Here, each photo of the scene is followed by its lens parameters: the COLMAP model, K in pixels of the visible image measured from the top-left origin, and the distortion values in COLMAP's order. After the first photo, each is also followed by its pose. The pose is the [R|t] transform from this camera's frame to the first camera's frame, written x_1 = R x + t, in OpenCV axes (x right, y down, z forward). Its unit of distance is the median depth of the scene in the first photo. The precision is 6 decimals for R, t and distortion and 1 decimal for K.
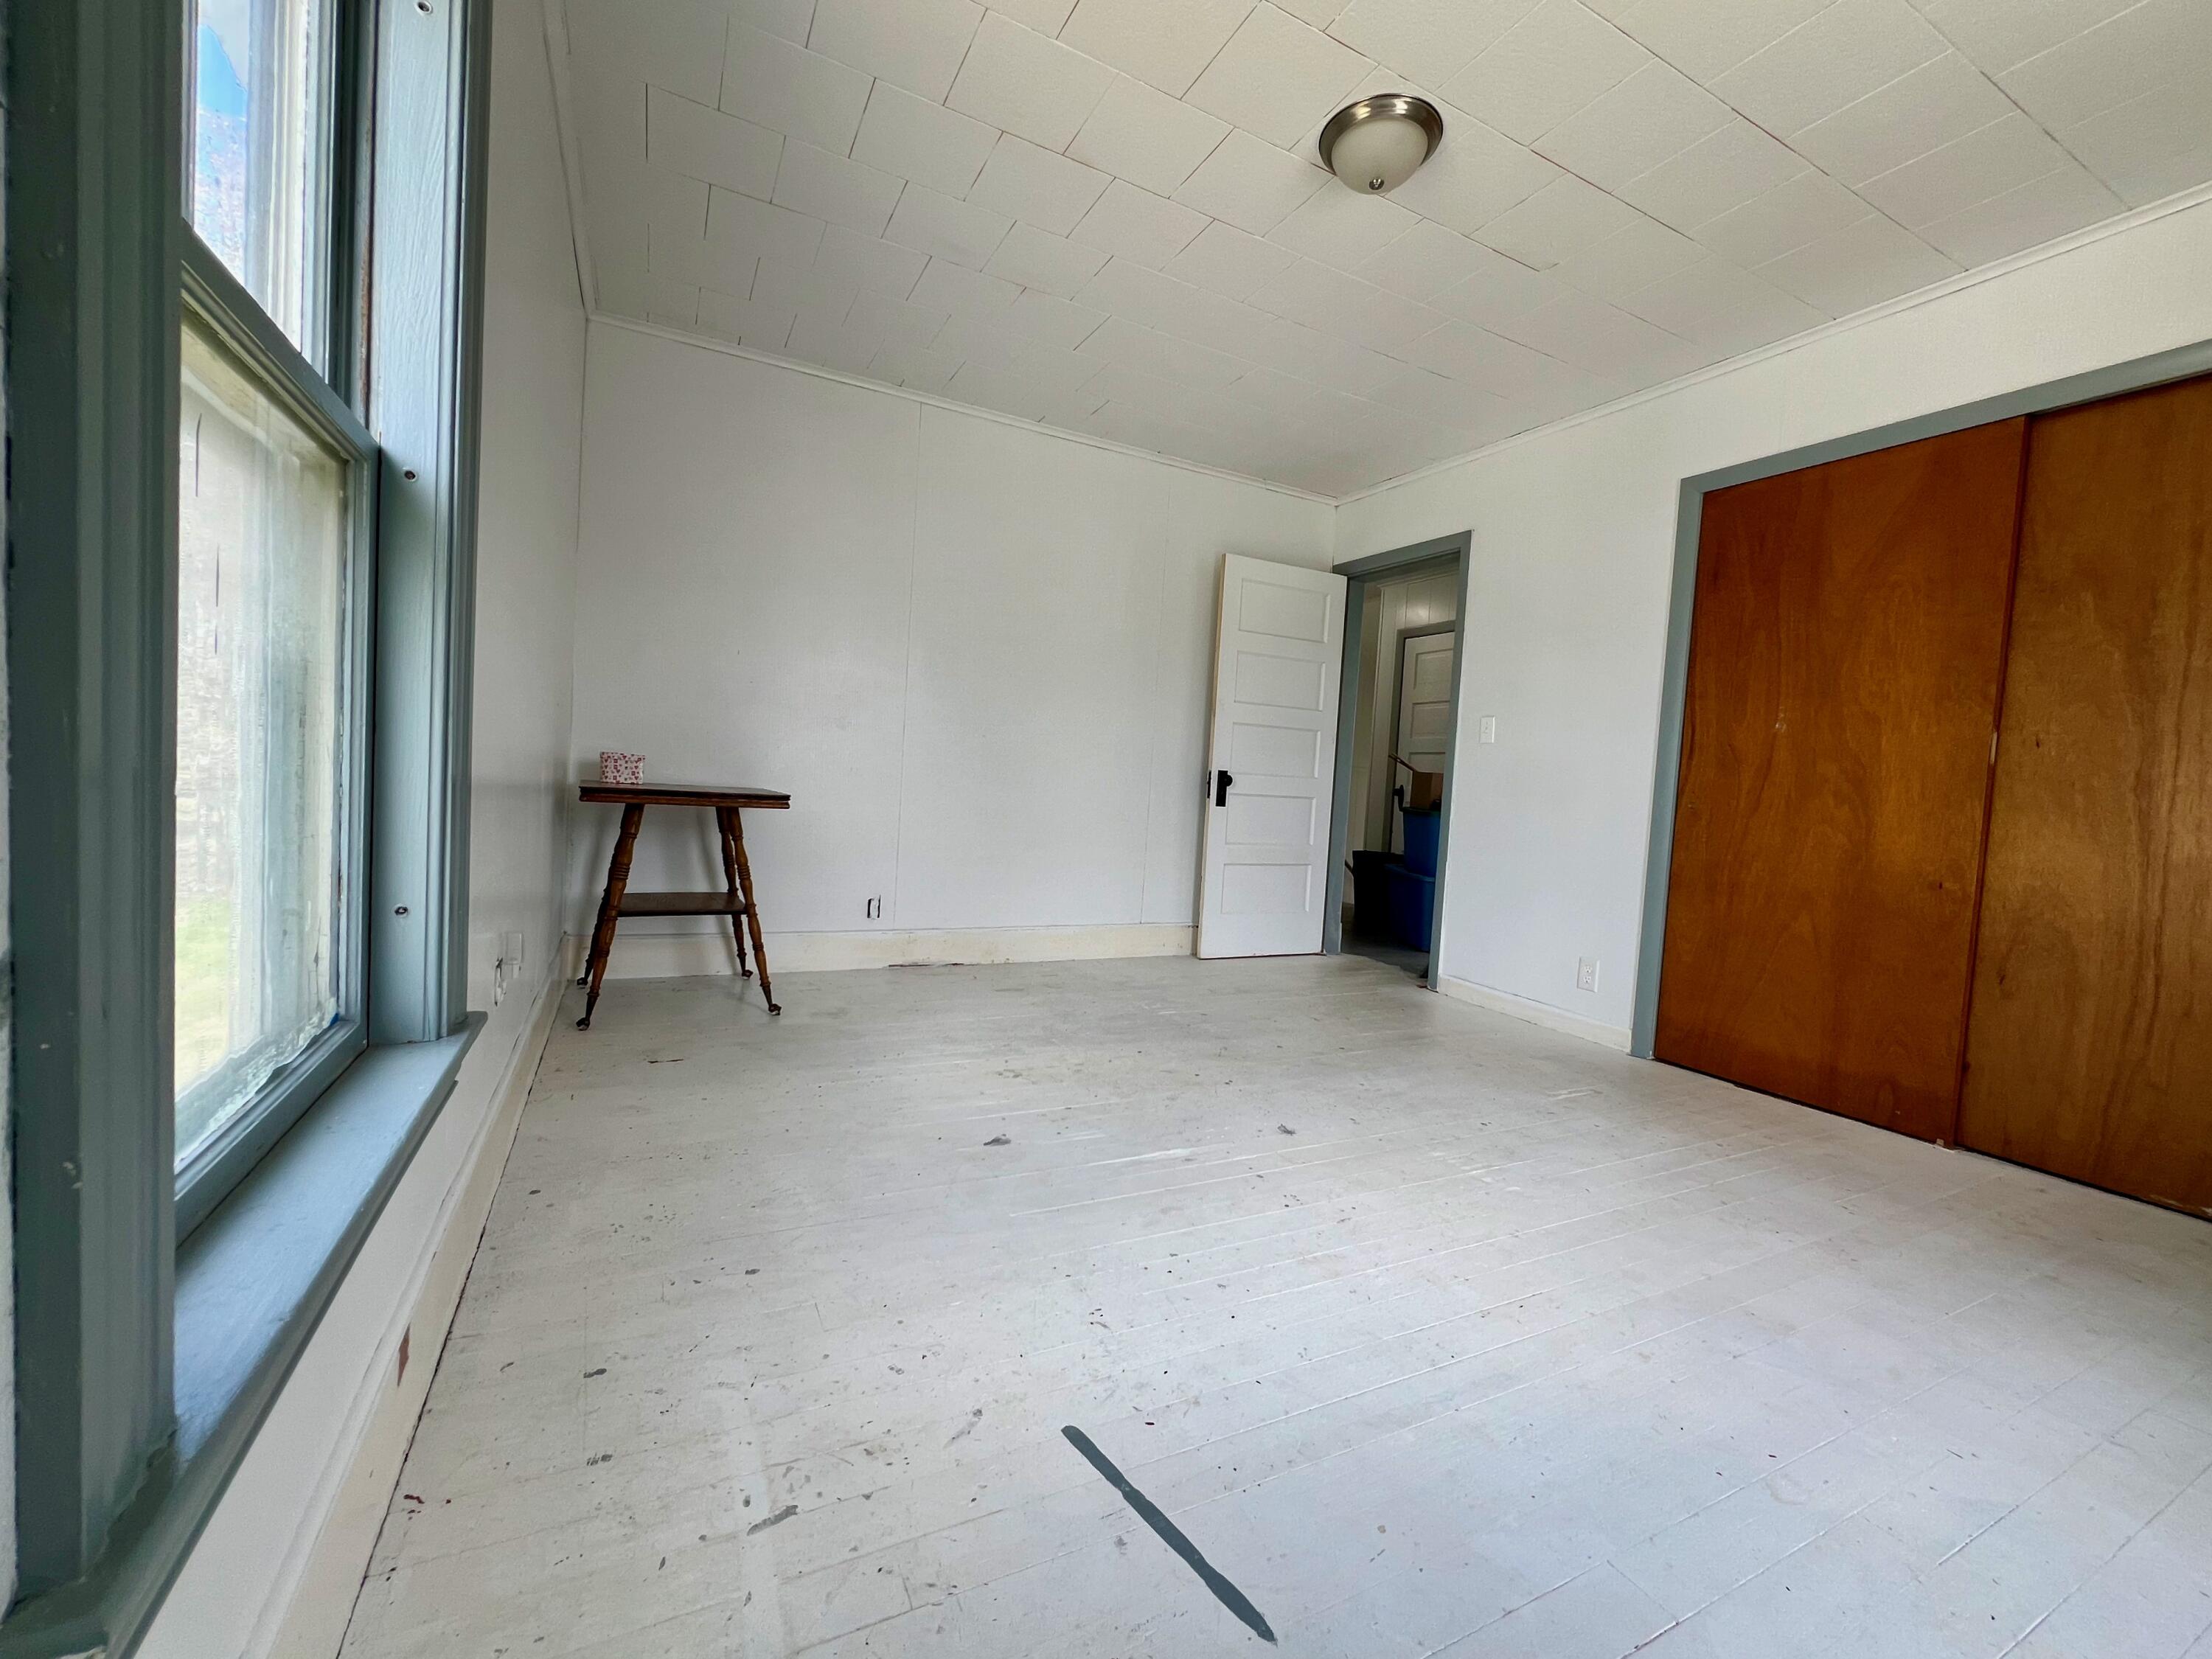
lens RADIAL K [[888.0, 0, 1106.5], [0, 888.0, 819.7], [0, 0, 1]] dist [-0.000899, 0.000298]
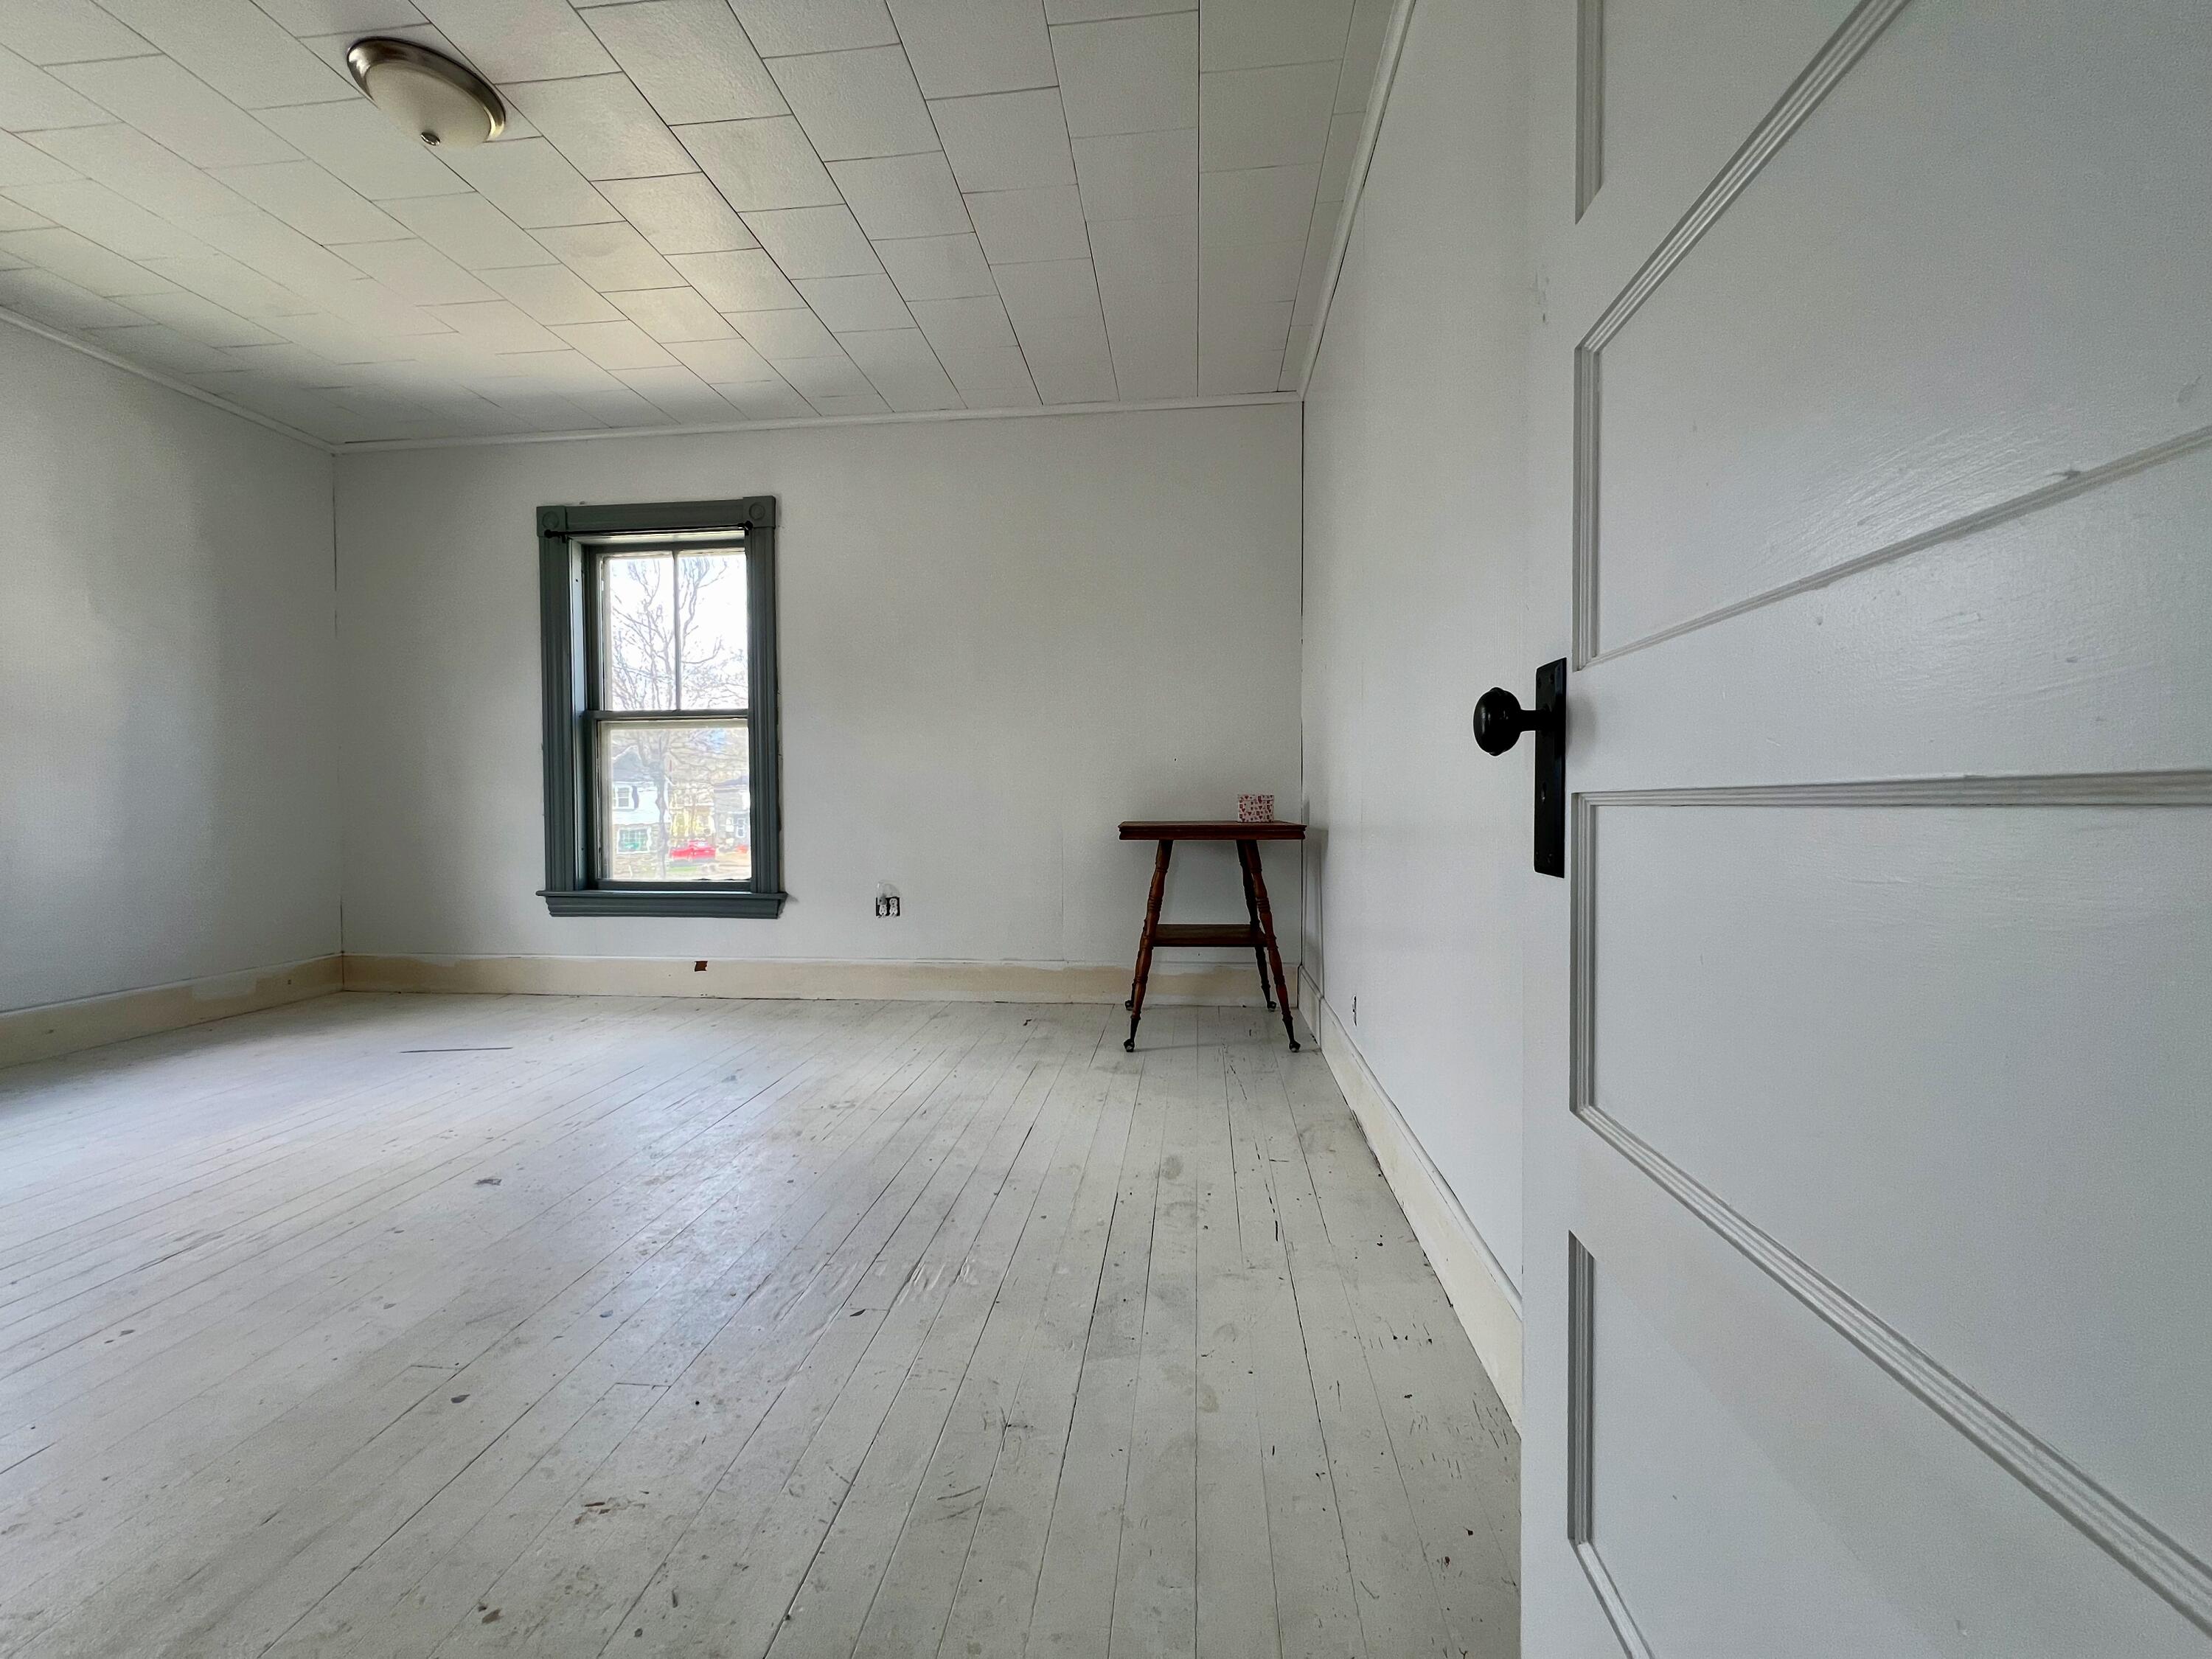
lens RADIAL K [[888.0, 0, 1099.7], [0, 888.0, 833.2], [0, 0, 1]] dist [-0.000899, 0.000298]
pose [[-0.552254, -0.025534, -0.833285, 0.496437], [-0.060281, 0.998137, 0.009365, -0.025511], [0.831494, 0.055403, -0.552765, 1.612385]]
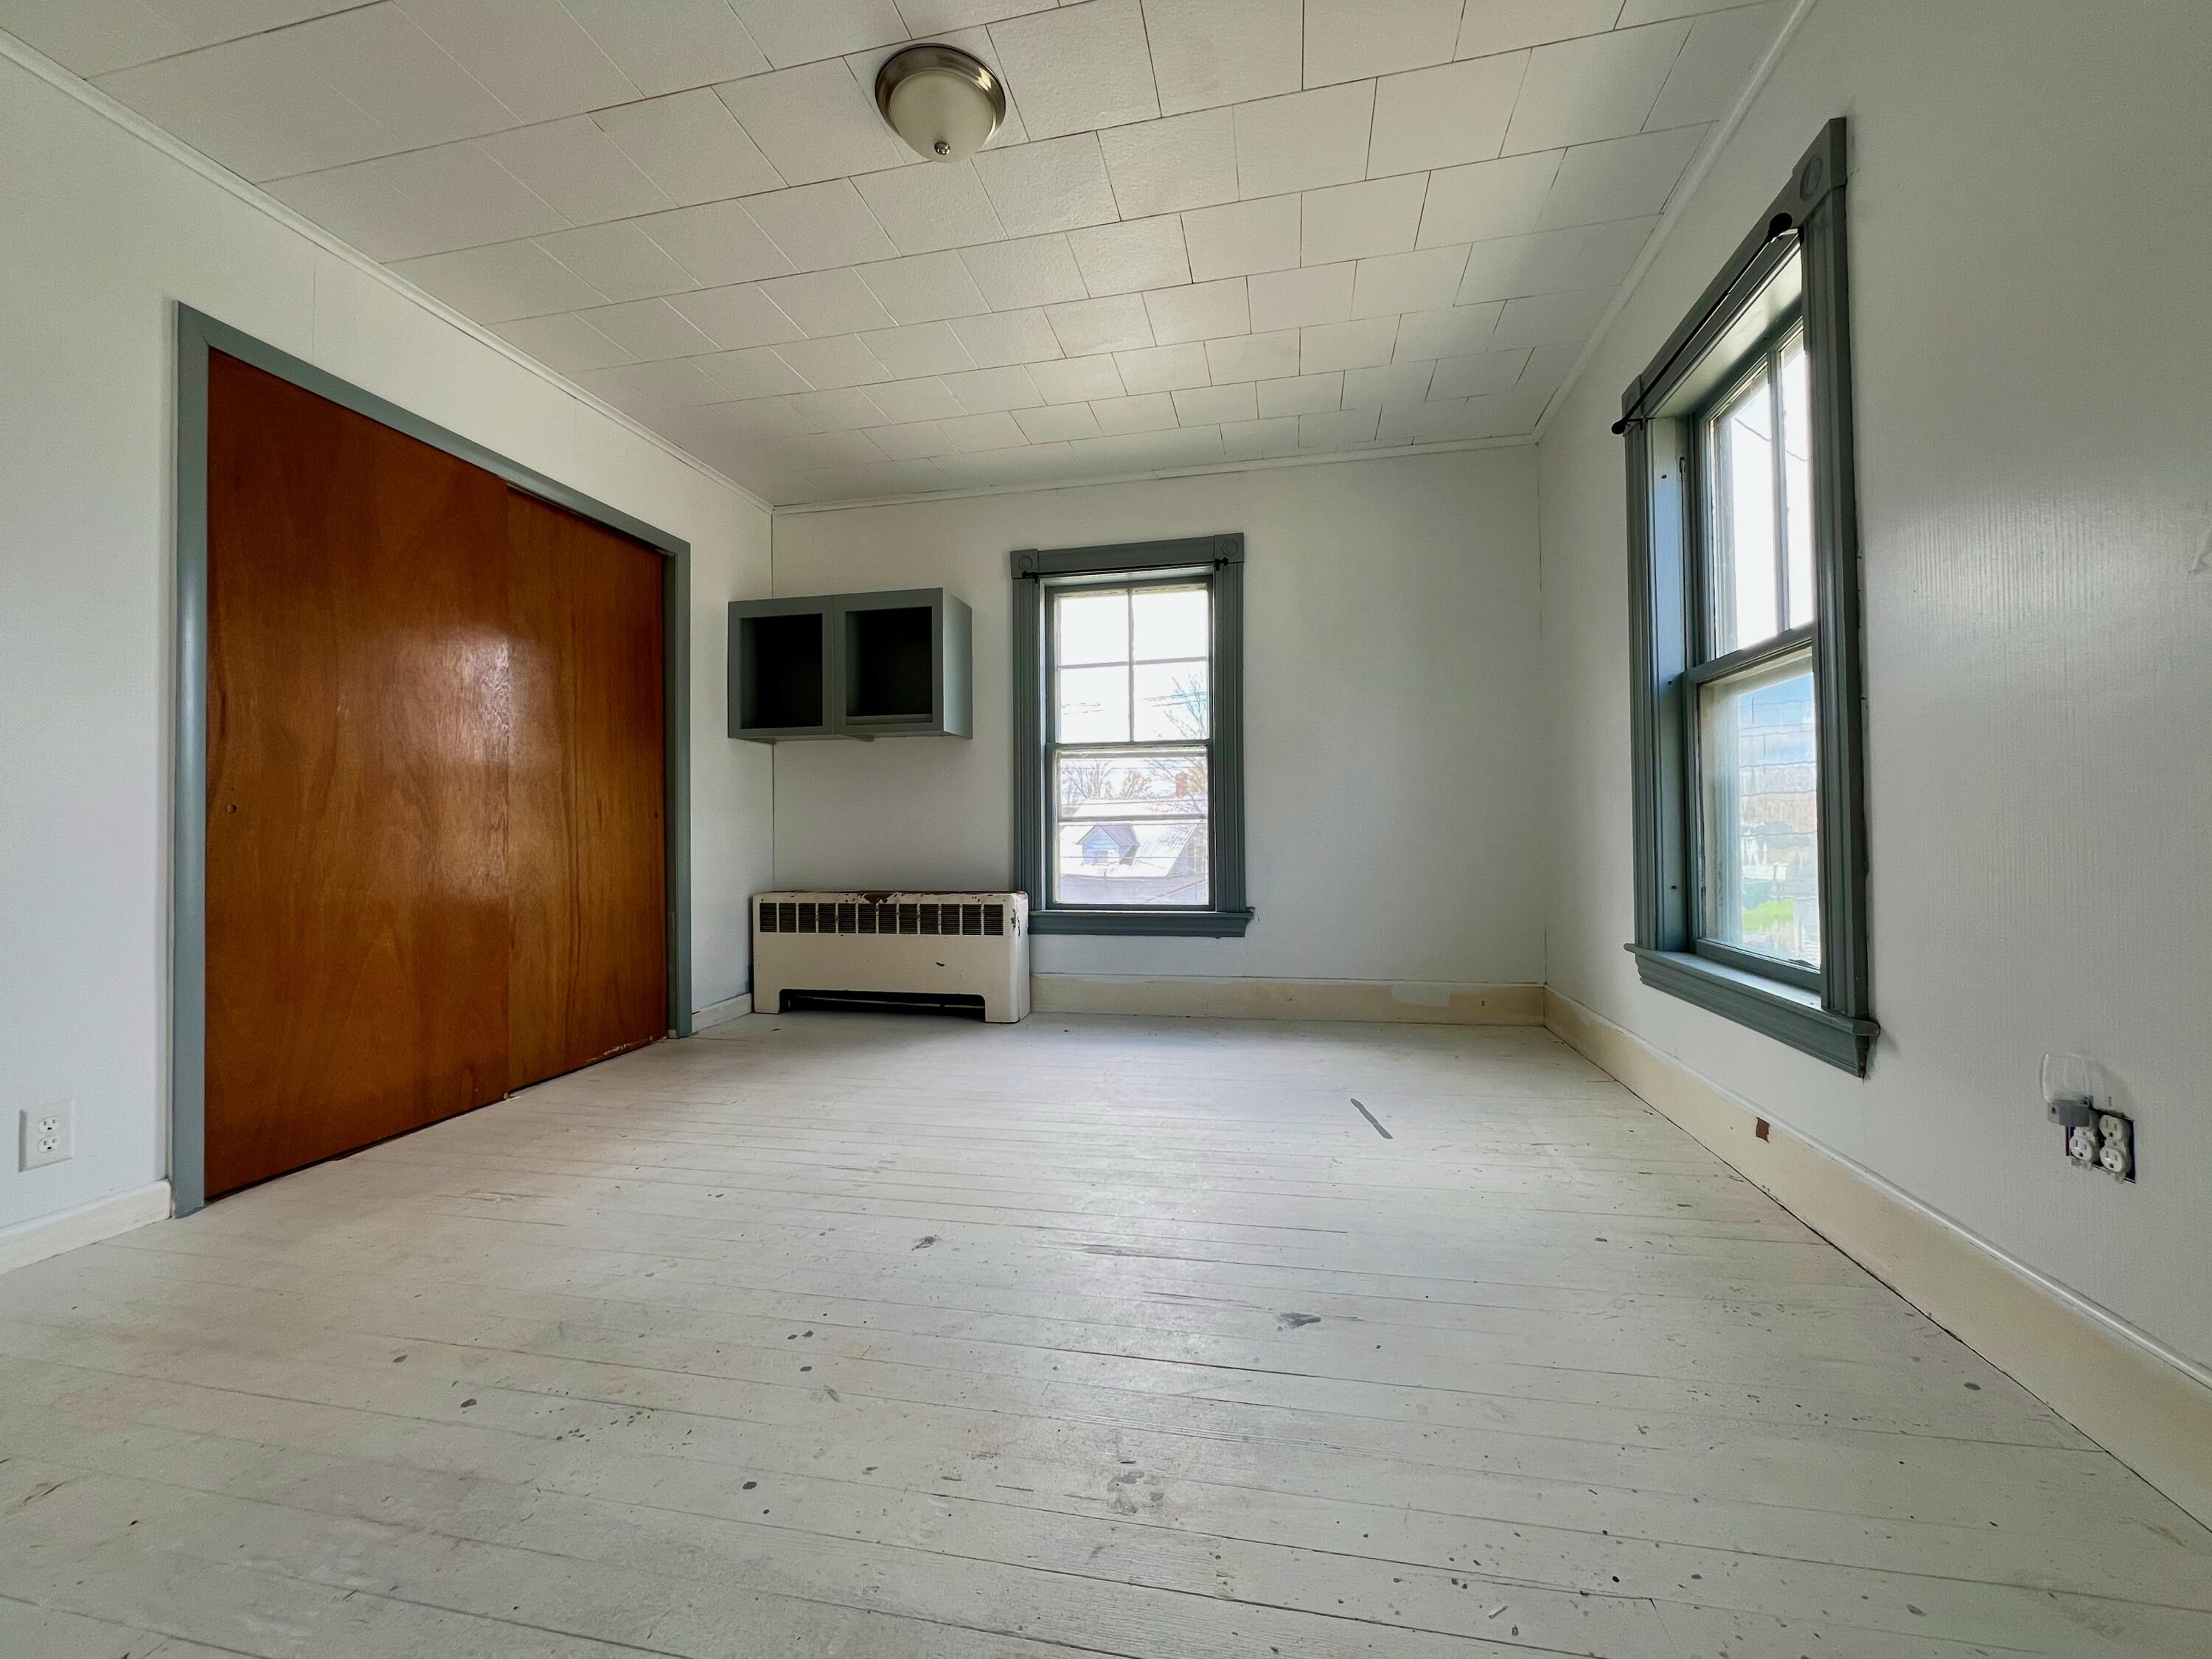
lens RADIAL K [[888.0, 0, 1095.7], [0, 888.0, 816.6], [0, 0, 1]] dist [-0.000899, 0.000298]
pose [[-0.769842, -0.035276, 0.637259, -0.328919], [-0.004145, 0.998727, 0.050279, -0.052596], [-0.638222, 0.036065, -0.769007, 1.234190]]
